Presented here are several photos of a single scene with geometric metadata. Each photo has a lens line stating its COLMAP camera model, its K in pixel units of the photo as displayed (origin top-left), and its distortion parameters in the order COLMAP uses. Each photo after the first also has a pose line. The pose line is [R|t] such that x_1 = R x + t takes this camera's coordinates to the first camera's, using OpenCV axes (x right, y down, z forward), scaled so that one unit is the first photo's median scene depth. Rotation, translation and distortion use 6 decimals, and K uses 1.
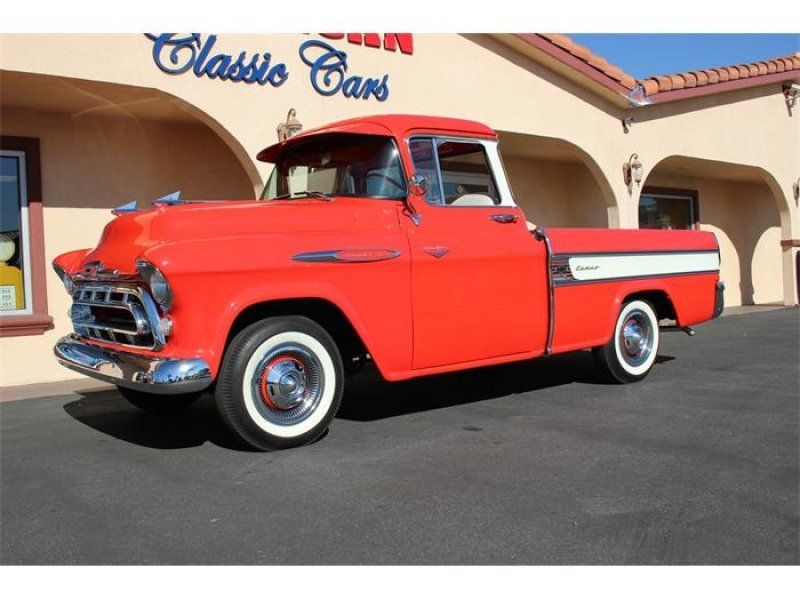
lens RADIAL K [[790.7, 0, 400.0], [0, 790.7, 300.0], [0, 0, 1]] dist [-0.080650, 0.026598]
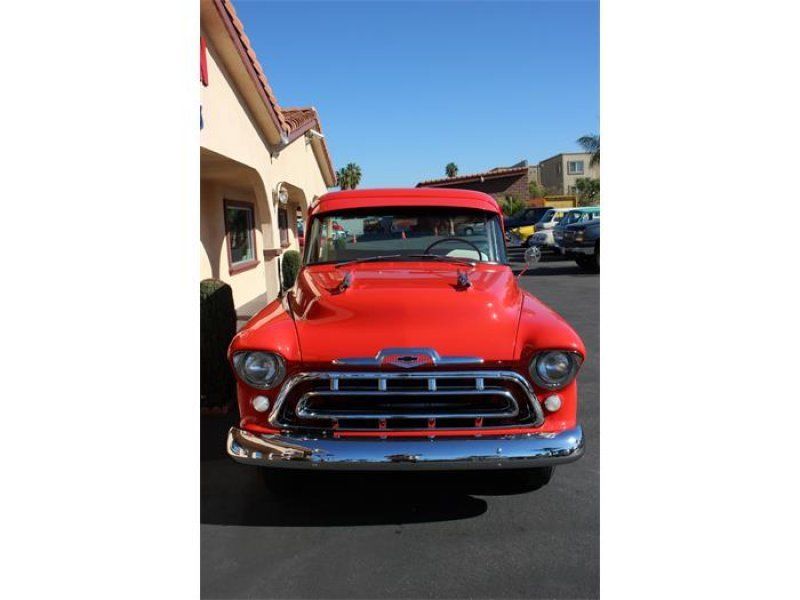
lens RADIAL K [[634.8, 0, 400.0], [0, 634.8, 300.0], [0, 0, 1]] dist [-0.058945, 0.001115]
pose [[0.623895, -0.072763, 0.778114, -0.575464], [0.029968, 0.997151, 0.069217, -0.093129], [-0.780934, -0.019865, 0.624298, 0.314169]]
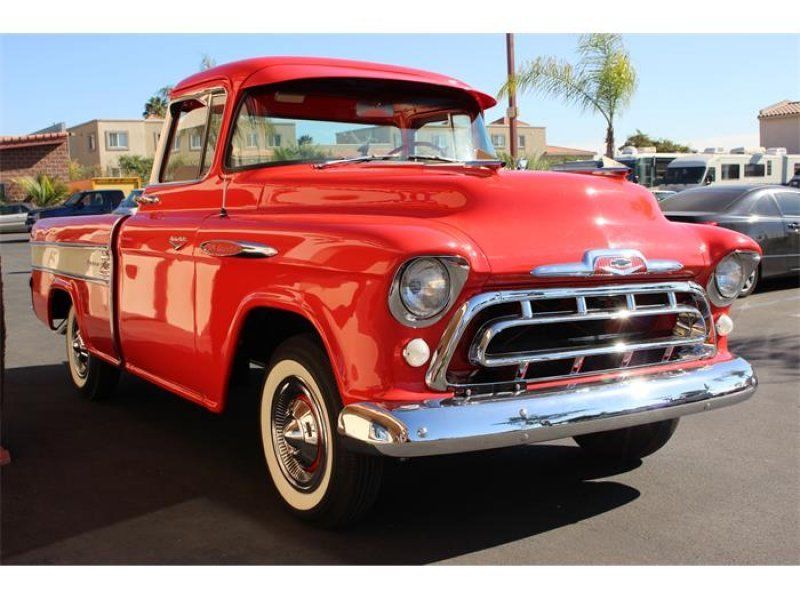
lens RADIAL K [[914.9, 0, 400.0], [0, 914.9, 300.0], [0, 0, 1]] dist [-0.090919, 0.021840]
pose [[0.070506, -0.054305, 0.996032, -0.677044], [0.047236, 0.997579, 0.051046, -0.031497], [-0.996392, 0.043450, 0.072900, 0.658200]]
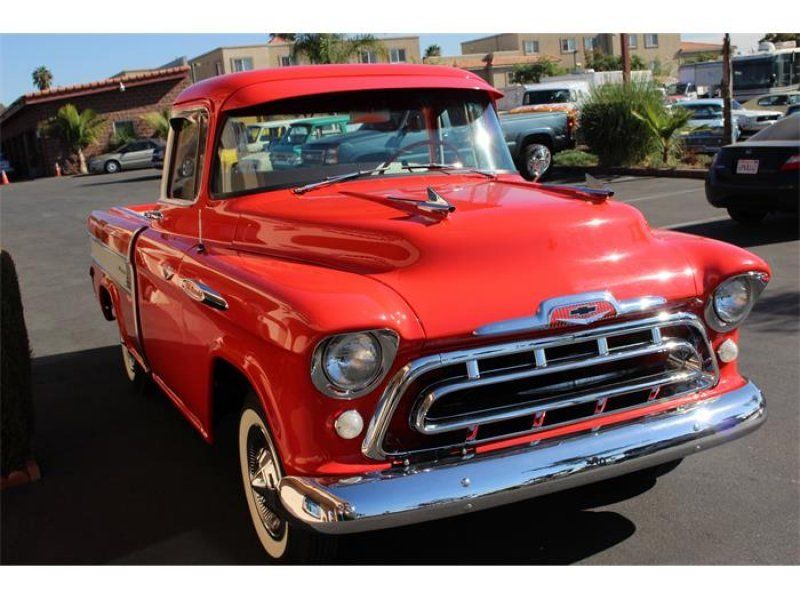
lens RADIAL K [[914.9, 0, 400.0], [0, 914.9, 300.0], [0, 0, 1]] dist [-0.090919, 0.021840]
pose [[0.216486, -0.157134, 0.963557, -0.639096], [0.098077, 0.985470, 0.138672, -0.090572], [-0.971347, 0.064482, 0.228752, 0.569581]]
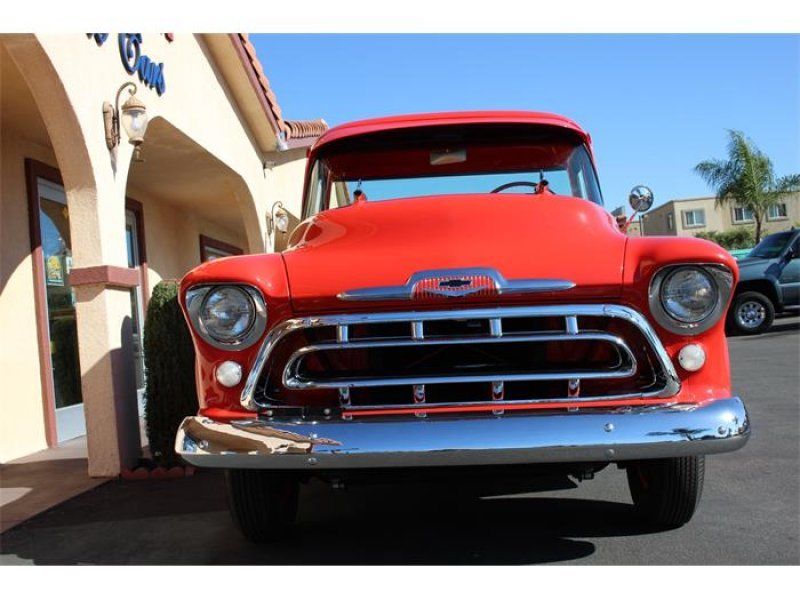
lens RADIAL K [[888.4, 0, 400.0], [0, 888.4, 300.0], [0, 0, 1]] dist [-0.085591, 0.038065]
pose [[0.668509, 0.012047, 0.743606, -0.539329], [0.062758, 0.995389, -0.072547, 0.012231], [-0.741051, 0.095165, 0.664670, 0.343045]]
